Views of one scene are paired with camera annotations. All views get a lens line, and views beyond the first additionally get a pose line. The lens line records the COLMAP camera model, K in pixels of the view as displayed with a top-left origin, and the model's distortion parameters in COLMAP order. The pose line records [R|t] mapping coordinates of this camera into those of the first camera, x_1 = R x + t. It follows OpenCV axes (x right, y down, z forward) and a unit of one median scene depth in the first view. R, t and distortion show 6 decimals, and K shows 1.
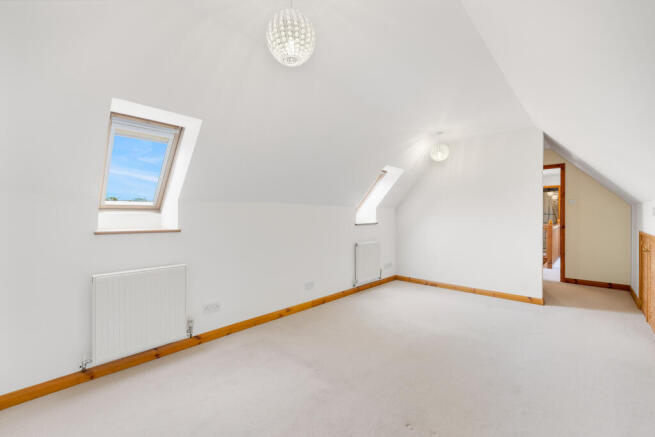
lens RADIAL K [[280.4, 0, 324.2], [0, 280.4, 216.6], [0, 0, 1]] dist [0.001916, 0.000328]
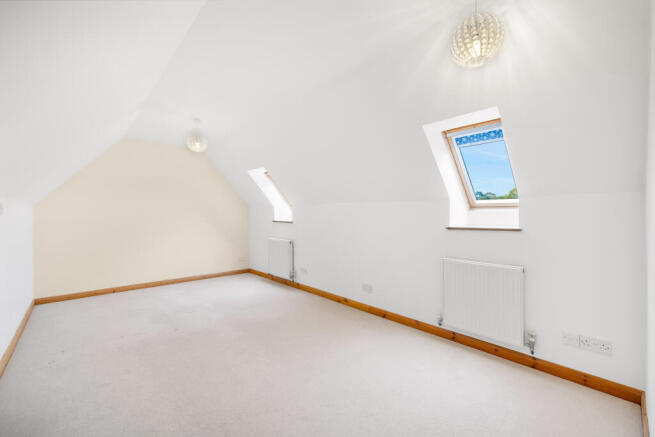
lens RADIAL K [[280.4, 0, 324.3], [0, 280.4, 218.3], [0, 0, 1]] dist [0.001916, 0.000328]
pose [[-0.086176, 0.014960, -0.996168, 0.554393], [-0.000867, 0.999886, 0.015091, -0.001905], [0.996280, 0.002164, -0.086154, 0.580612]]
